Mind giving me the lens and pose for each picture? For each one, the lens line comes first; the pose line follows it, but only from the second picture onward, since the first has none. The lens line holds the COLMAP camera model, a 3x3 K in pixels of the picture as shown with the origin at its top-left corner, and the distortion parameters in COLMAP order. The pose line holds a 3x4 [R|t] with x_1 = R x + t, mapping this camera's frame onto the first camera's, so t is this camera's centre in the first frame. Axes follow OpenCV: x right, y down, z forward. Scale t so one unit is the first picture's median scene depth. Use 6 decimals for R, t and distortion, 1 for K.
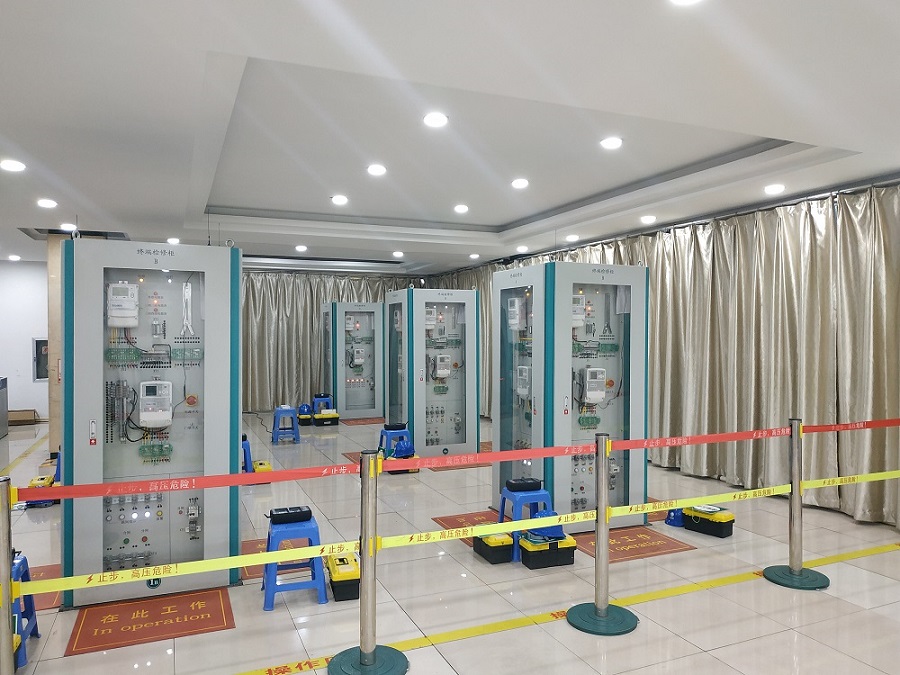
lens RADIAL K [[652.4, 0, 454.5], [0, 652.4, 336.7], [0, 0, 1]] dist [0.020265, -0.045532]
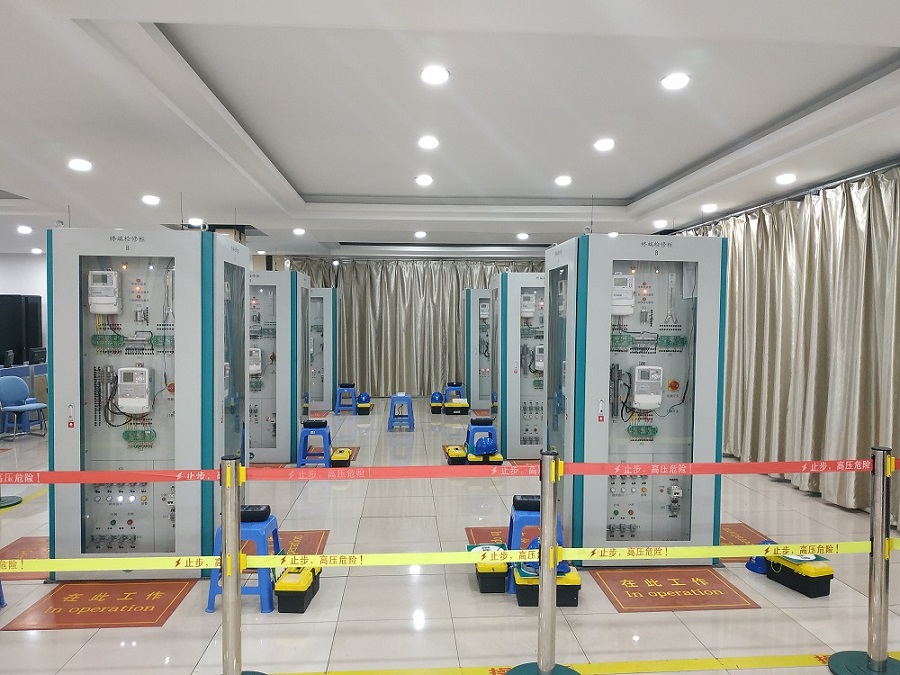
lens RADIAL K [[652.4, 0, 453.3], [0, 652.4, 341.6], [0, 0, 1]] dist [0.020265, -0.045532]
pose [[0.944187, 0.015374, -0.329051, 0.245809], [-0.006587, 0.999592, 0.027800, -0.002611], [0.329344, -0.024081, 0.943903, 0.156313]]
